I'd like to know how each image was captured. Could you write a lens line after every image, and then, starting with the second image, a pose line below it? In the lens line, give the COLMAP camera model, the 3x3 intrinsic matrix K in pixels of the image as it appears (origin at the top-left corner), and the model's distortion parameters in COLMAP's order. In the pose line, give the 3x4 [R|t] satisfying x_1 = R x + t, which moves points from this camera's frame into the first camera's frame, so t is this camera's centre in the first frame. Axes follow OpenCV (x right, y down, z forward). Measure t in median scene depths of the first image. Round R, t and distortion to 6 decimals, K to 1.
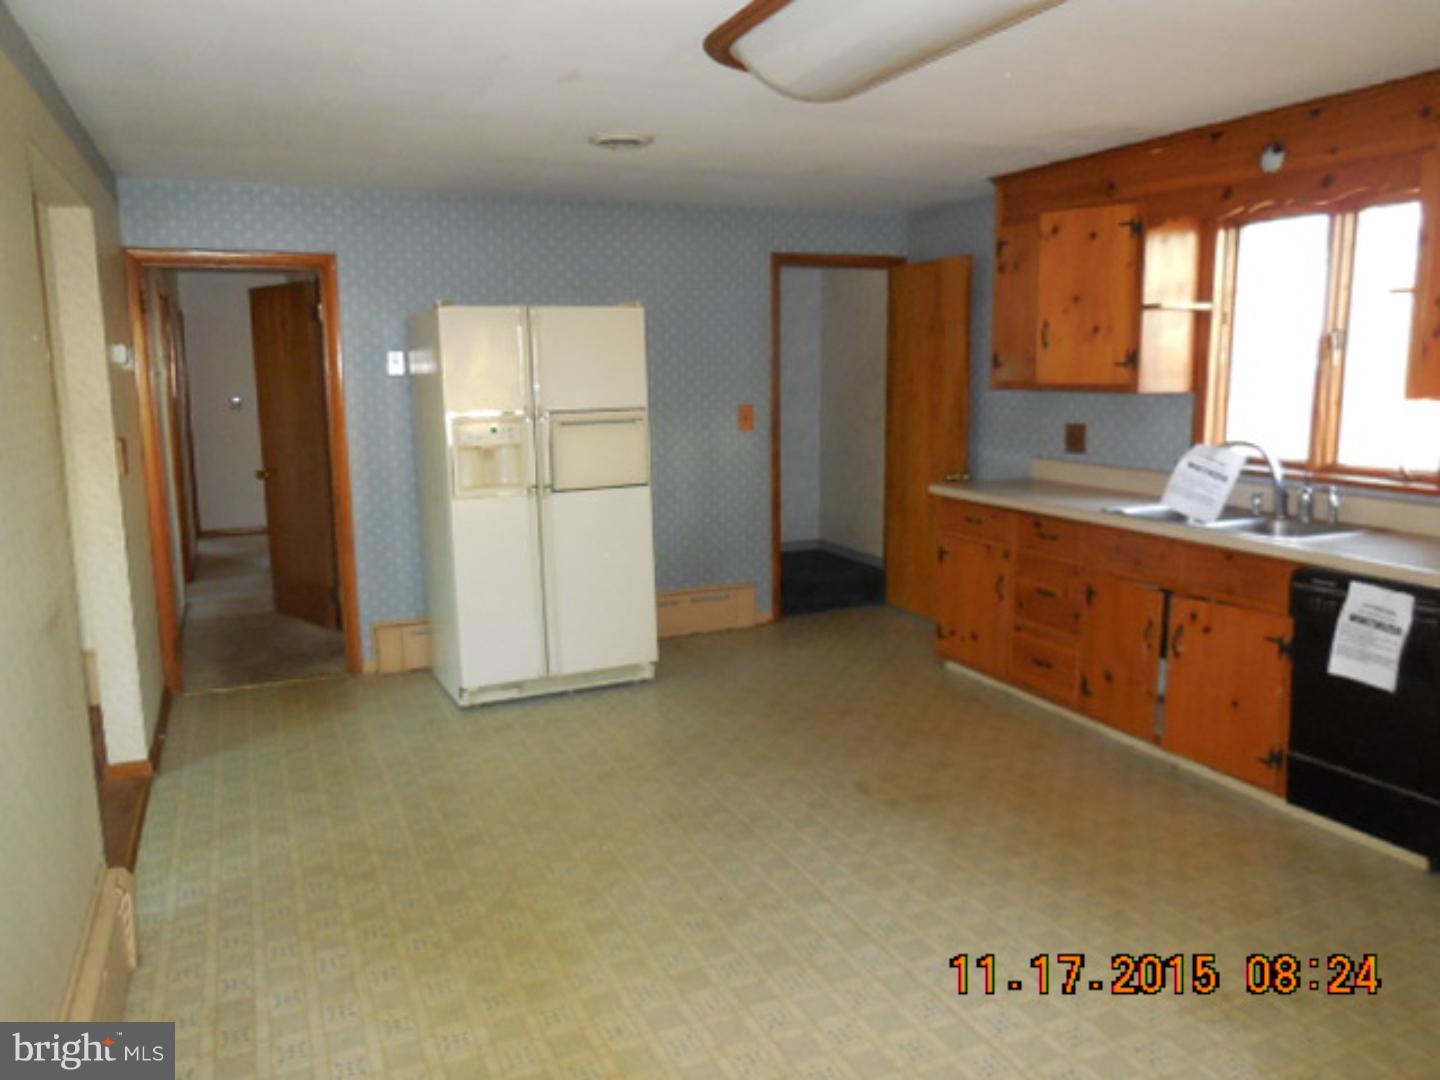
lens RADIAL K [[1059.8, 0, 718.3], [0, 1059.8, 520.8], [0, 0, 1]] dist [-0.002033, -0.001489]
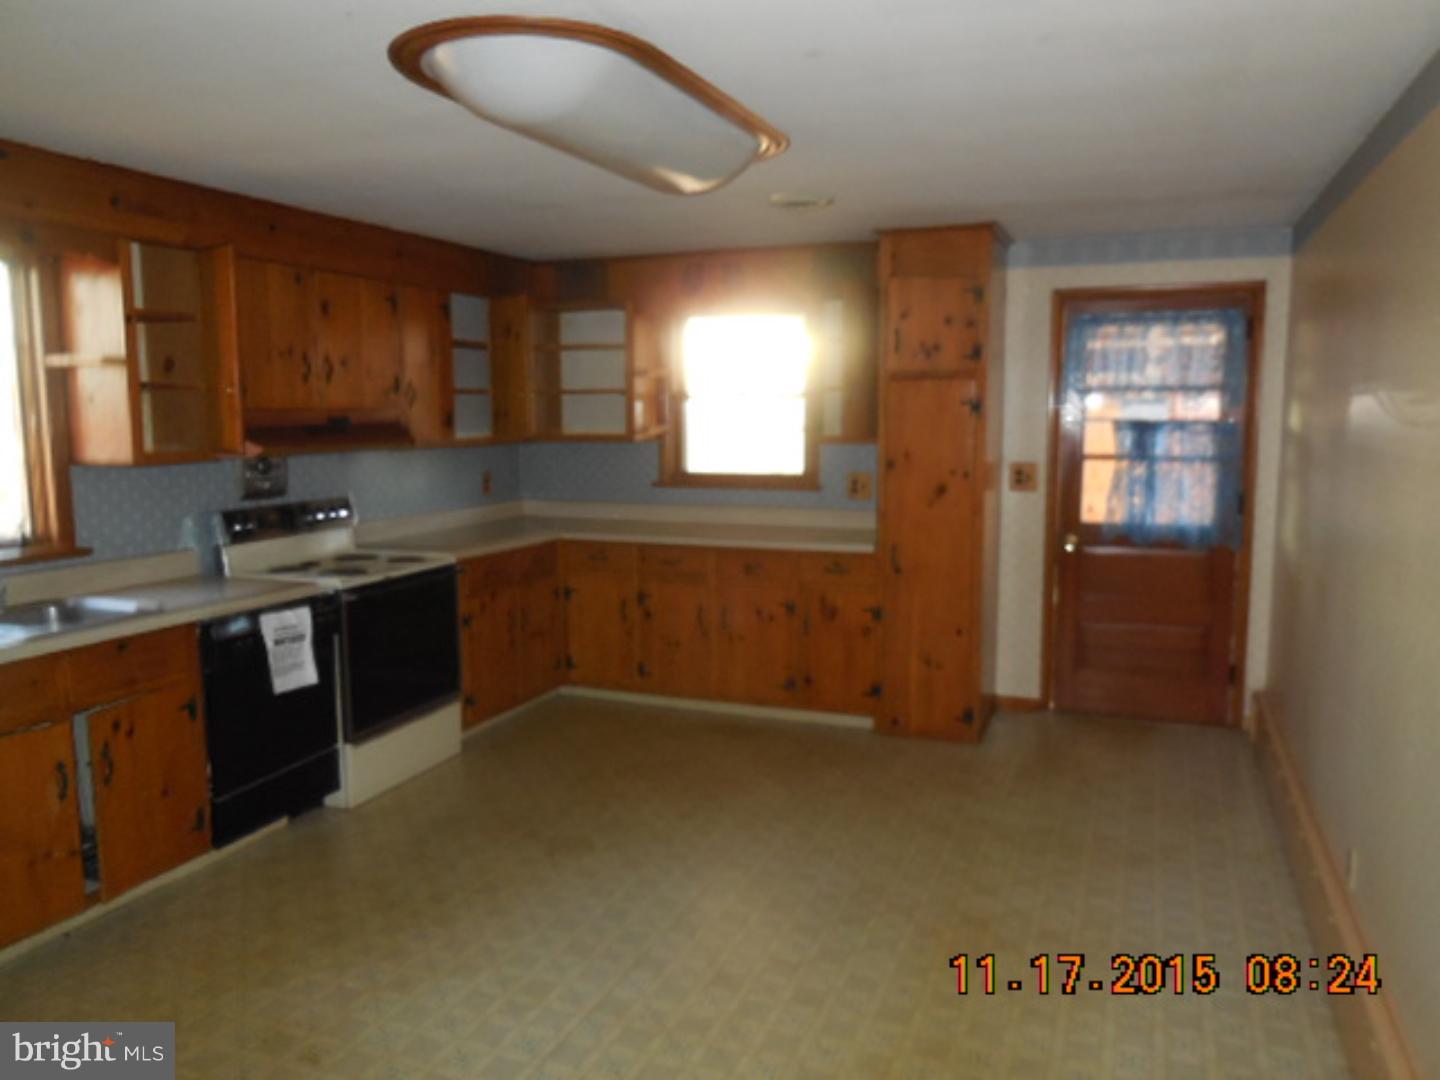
lens RADIAL K [[1074.8, 0, 720.0], [0, 1074.8, 540.0], [0, 0, 1]] dist [0.001424, 0.001116]
pose [[-0.694709, -0.073715, 0.715504, -0.580513], [0.122004, 0.968245, 0.218211, -0.214228], [-0.708869, 0.238887, -0.663655, 1.376255]]
